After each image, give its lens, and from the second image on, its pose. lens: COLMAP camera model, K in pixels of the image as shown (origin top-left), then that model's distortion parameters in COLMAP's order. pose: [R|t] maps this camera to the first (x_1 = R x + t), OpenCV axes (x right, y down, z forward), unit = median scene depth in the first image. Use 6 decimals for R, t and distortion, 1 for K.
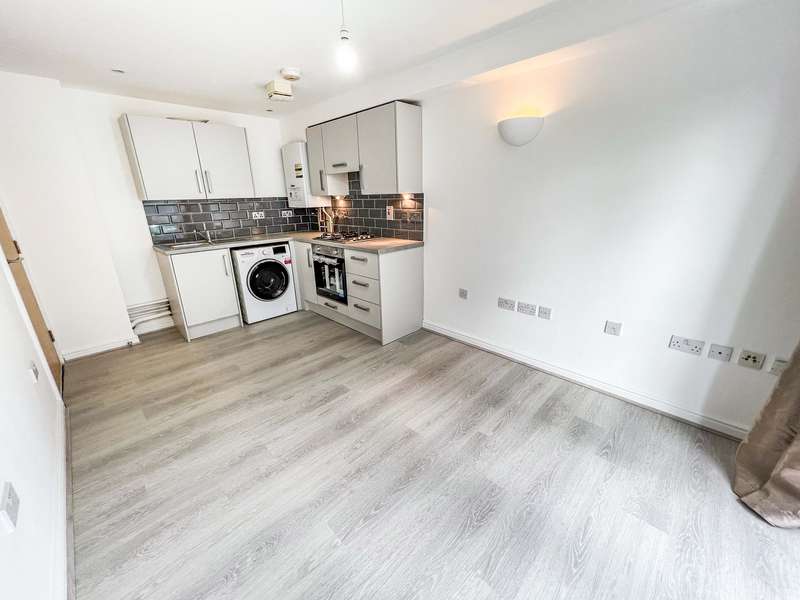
lens RADIAL K [[321.1, 0, 399.4], [0, 321.1, 296.4], [0, 0, 1]] dist [-0.000063, -0.000033]
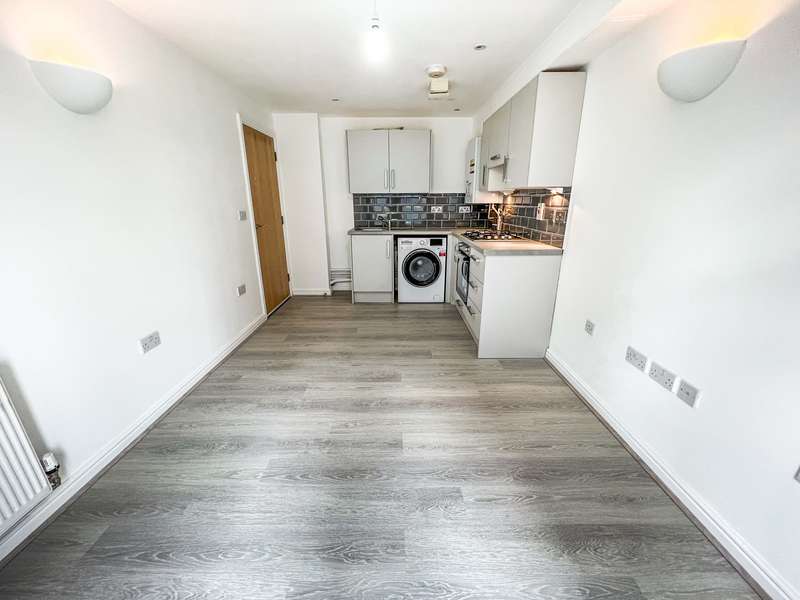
lens RADIAL K [[318.6, 0, 396.1], [0, 318.6, 297.7], [0, 0, 1]] dist [-0.000796, -0.000167]
pose [[0.704188, 0.225813, -0.673148, 0.318518], [-0.223835, 0.970336, 0.091350, -0.036051], [0.673808, 0.086346, 0.733844, 0.166616]]
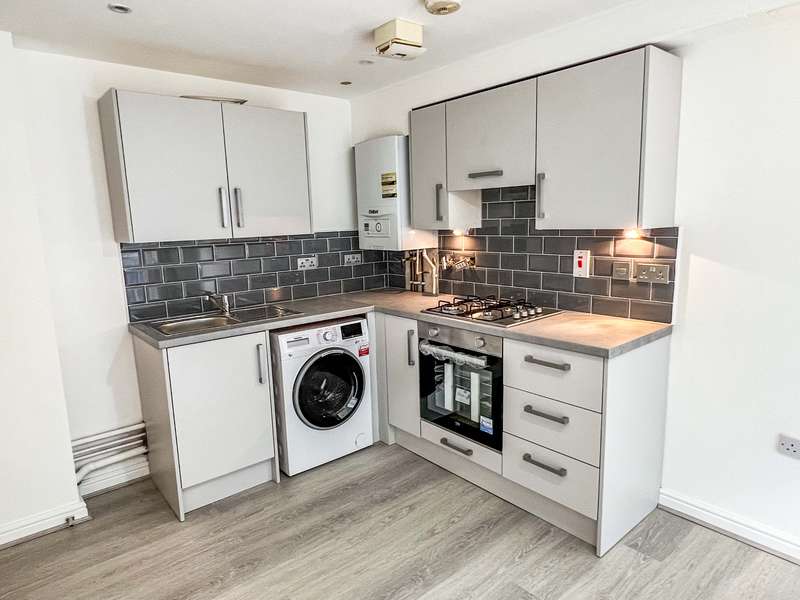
lens RADIAL K [[495.8, 0, 400.0], [0, 495.8, 300.0], [0, 0, 1]] dist [-0.000529, -0.000705]
pose [[0.995996, 0.007220, -0.089107, -0.247994], [-0.019566, 0.990174, -0.138463, -0.092242], [0.087231, 0.139652, 0.986351, 0.222838]]
